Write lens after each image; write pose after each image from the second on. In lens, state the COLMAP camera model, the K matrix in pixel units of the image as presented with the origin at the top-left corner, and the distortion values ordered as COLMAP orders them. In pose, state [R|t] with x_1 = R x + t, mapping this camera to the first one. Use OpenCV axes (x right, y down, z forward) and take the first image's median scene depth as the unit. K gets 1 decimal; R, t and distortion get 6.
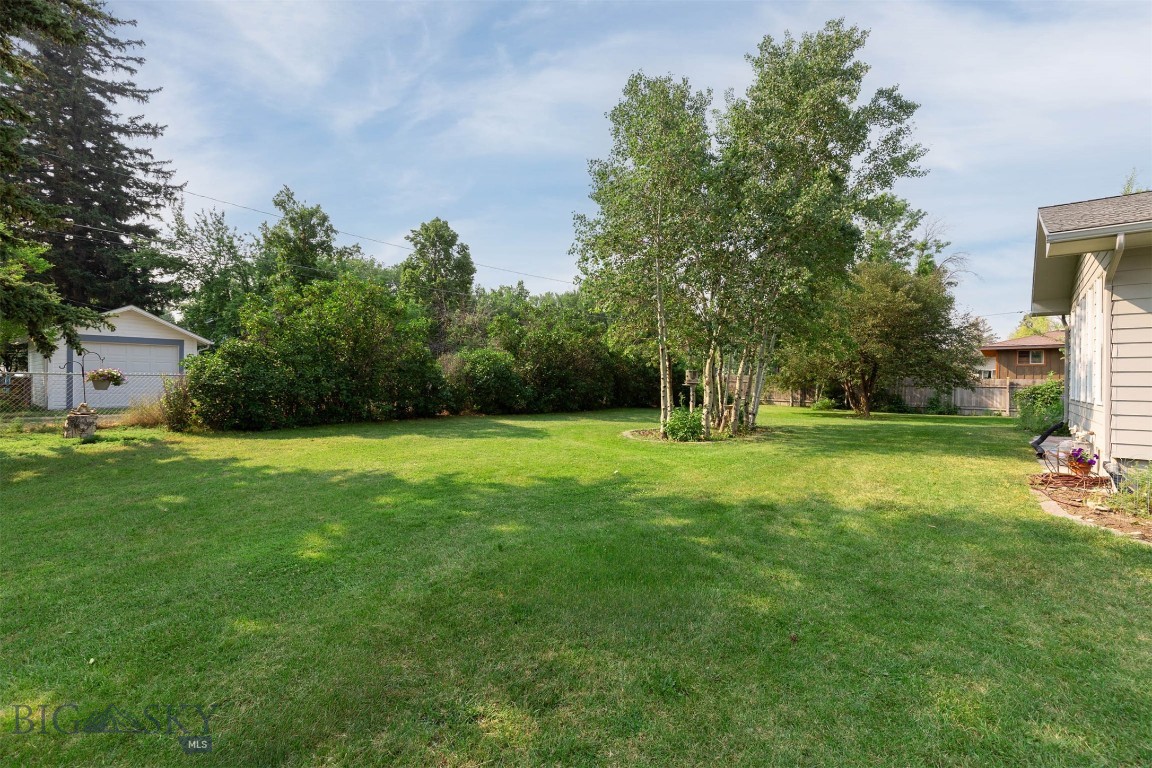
lens RADIAL K [[522.1, 0, 579.2], [0, 522.1, 384.5], [0, 0, 1]] dist [0.000529, 0.001000]
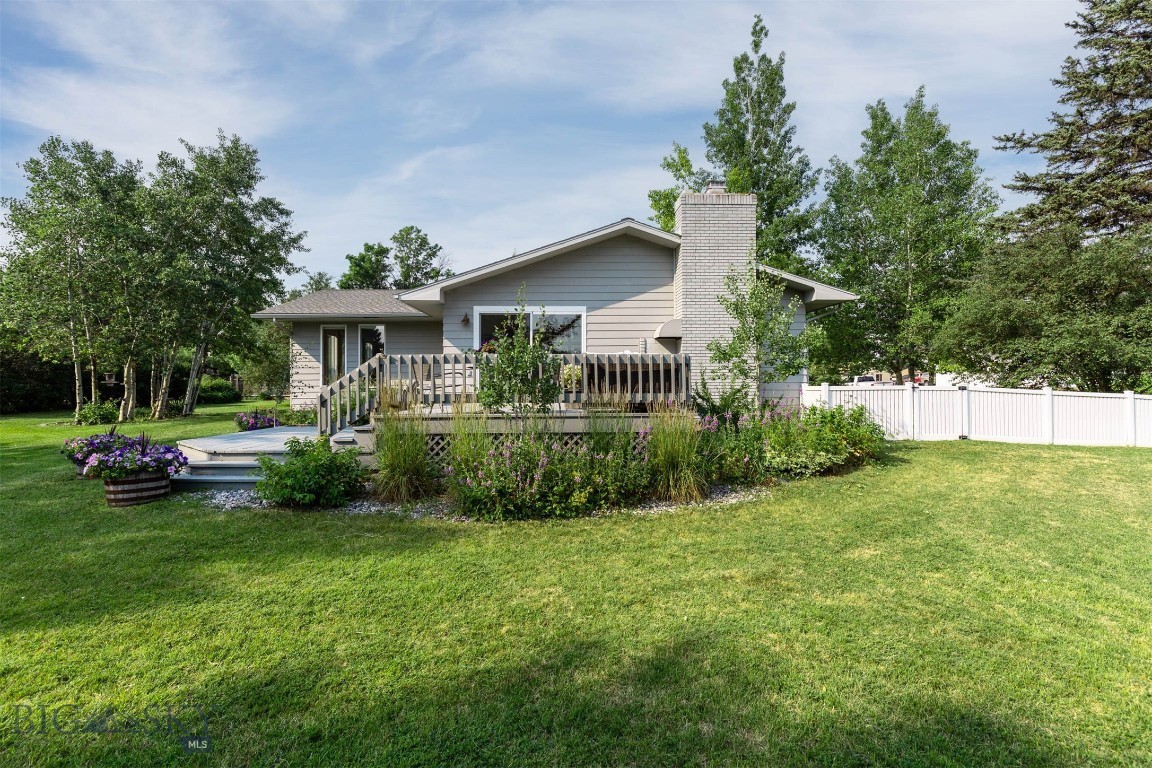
lens RADIAL K [[522.1, 0, 577.3], [0, 522.1, 370.0], [0, 0, 1]] dist [0.000529, 0.001000]
pose [[0.740156, -0.004380, 0.672421, 0.067698], [0.020825, 0.999648, -0.016411, 0.003914], [-0.672112, 0.026150, 0.739987, -0.271511]]
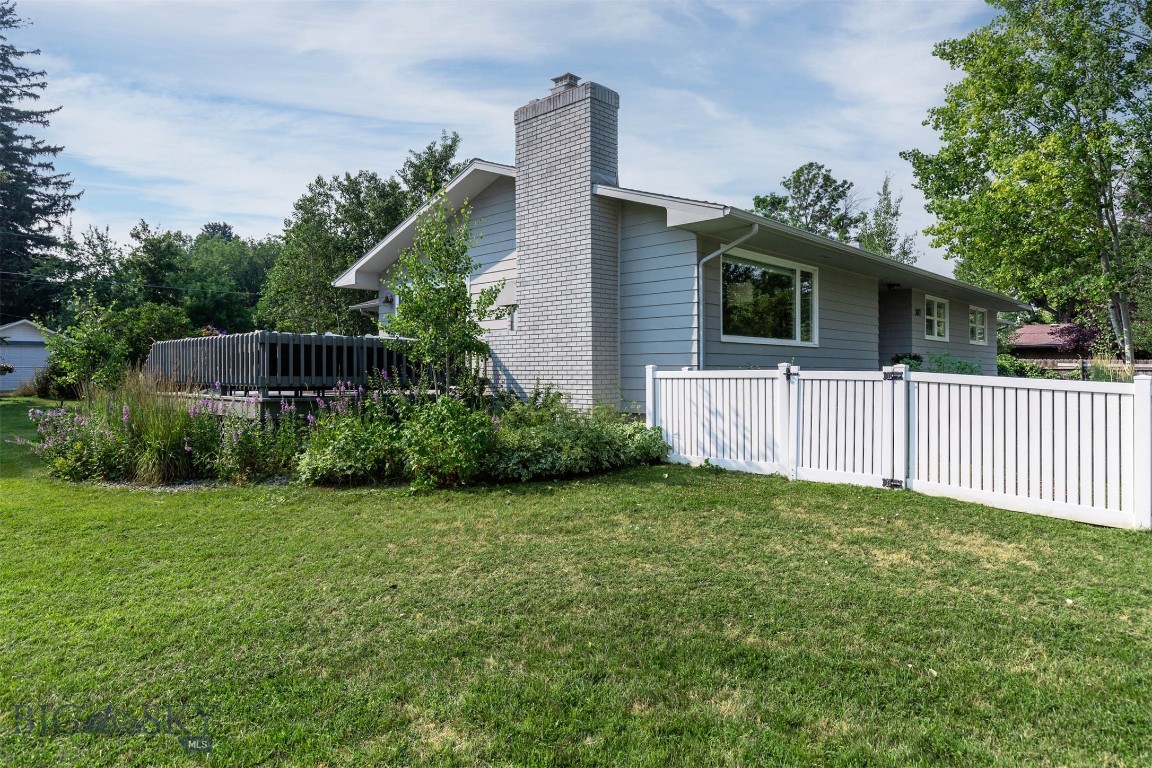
lens RADIAL K [[691.2, 0, 573.0], [0, 691.2, 362.9], [0, 0, 1]] dist [-0.005149, -0.000376]
pose [[0.998171, -0.014782, -0.058624, 0.368566], [0.013593, 0.999695, -0.020623, 0.013419], [0.058911, 0.019788, 0.998067, -0.388317]]
